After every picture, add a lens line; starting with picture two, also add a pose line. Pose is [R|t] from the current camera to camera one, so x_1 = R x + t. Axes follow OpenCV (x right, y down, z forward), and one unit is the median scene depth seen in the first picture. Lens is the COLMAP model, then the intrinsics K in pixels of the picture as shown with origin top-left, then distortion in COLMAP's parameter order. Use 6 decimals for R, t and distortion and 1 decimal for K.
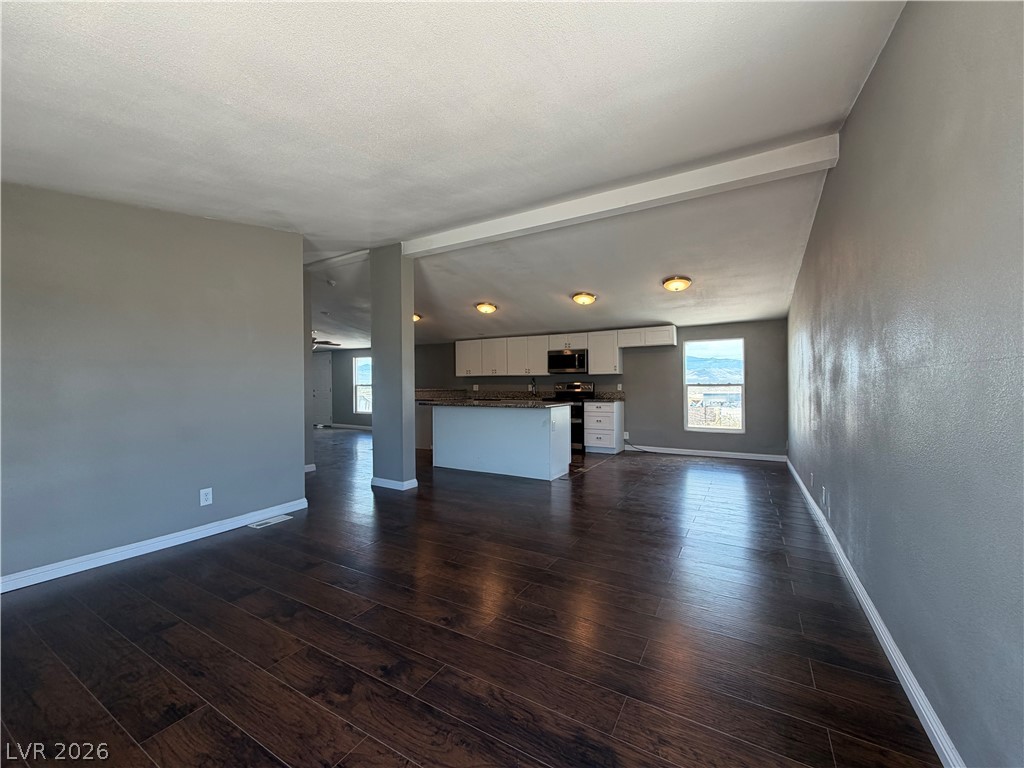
lens RADIAL K [[409.4, 0, 514.8], [0, 409.4, 389.6], [0, 0, 1]] dist [-0.000501, -0.000544]
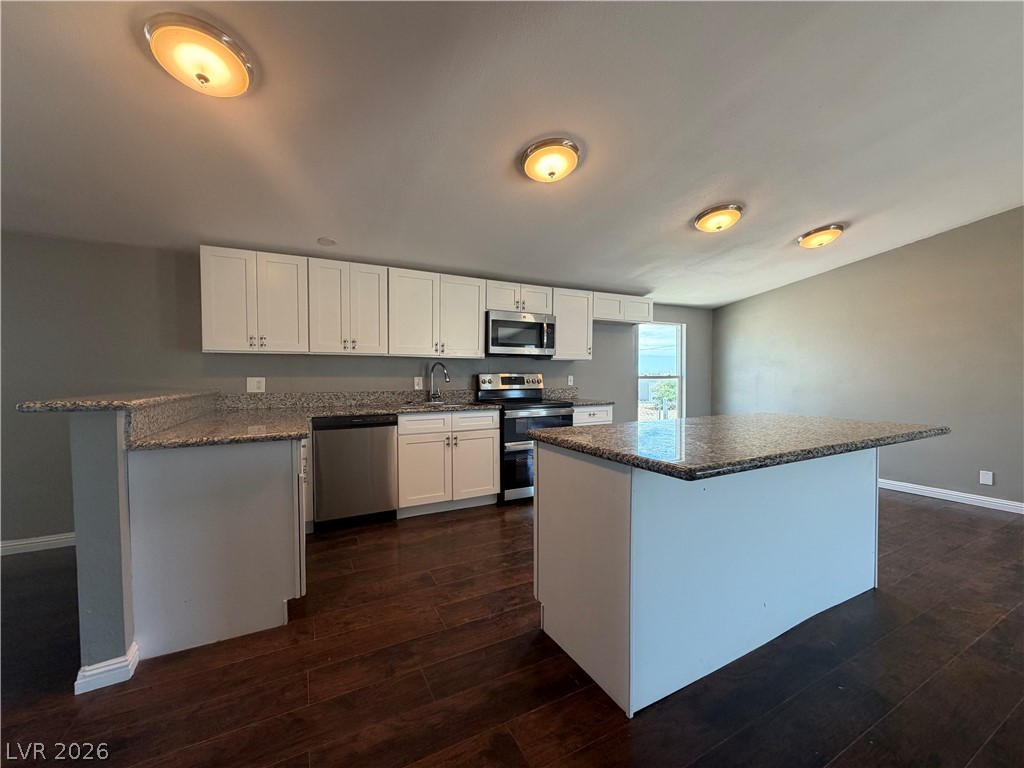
lens RADIAL K [[409.4, 0, 509.8], [0, 409.4, 383.3], [0, 0, 1]] dist [-0.000501, -0.000544]
pose [[0.539386, -0.016975, 0.841888, -0.349532], [0.006227, 0.999850, 0.016171, -0.012756], [-0.842036, -0.003480, 0.539410, 0.739250]]
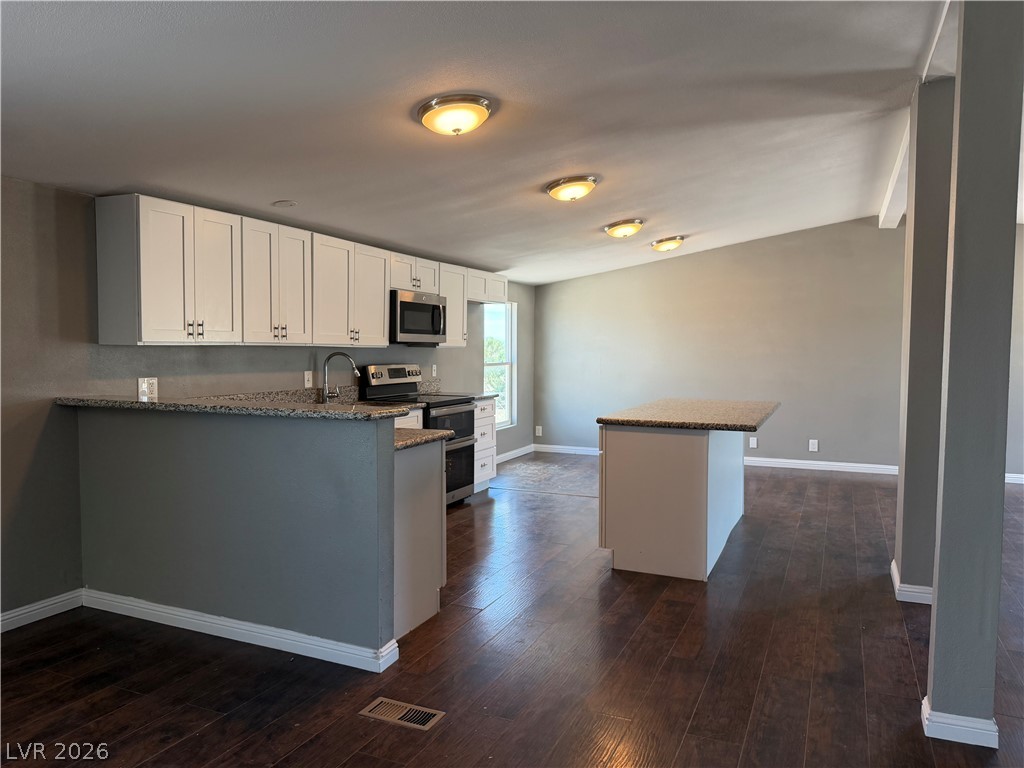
lens RADIAL K [[717.7, 0, 518.1], [0, 717.7, 372.5], [0, 0, 1]] dist [0.053914, -0.075782]
pose [[-0.102316, -0.030201, 0.994293, -0.701271], [0.007622, 0.999486, 0.031143, -0.032766], [-0.994723, 0.010765, -0.102033, 0.998903]]
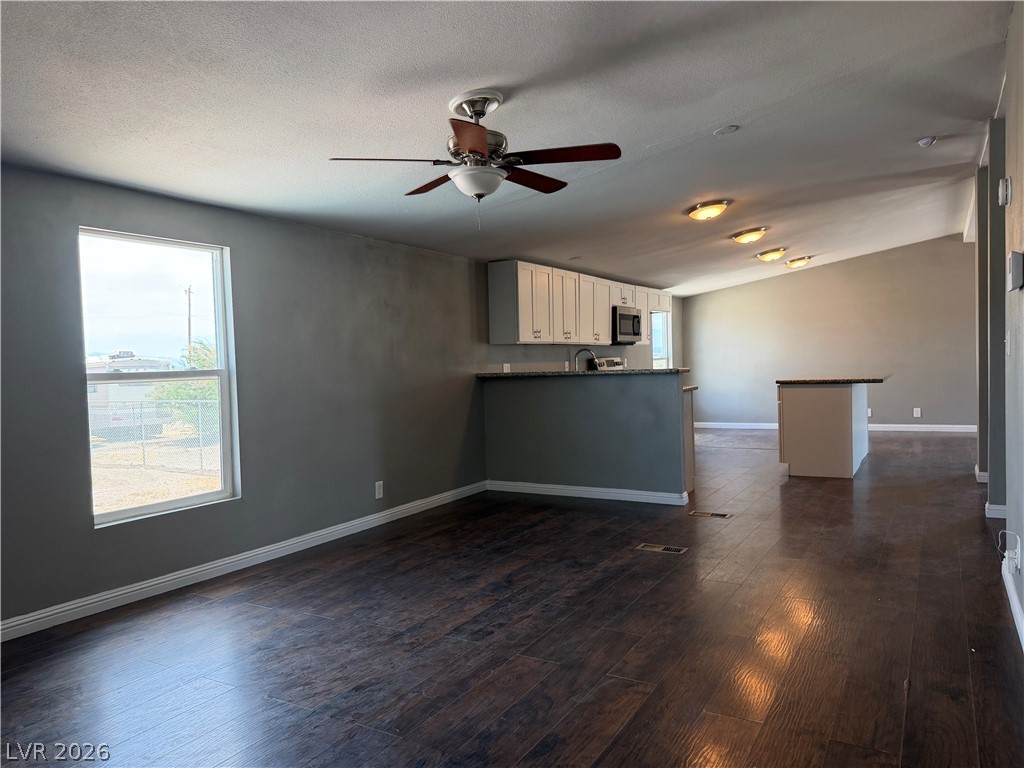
lens RADIAL K [[717.7, 0, 507.8], [0, 717.7, 374.0], [0, 0, 1]] dist [0.053914, -0.075782]
pose [[0.015878, -0.014715, 0.999766, -1.075403], [0.042342, 0.999005, 0.014031, -0.012864], [-0.998977, 0.042110, 0.016485, 1.209515]]
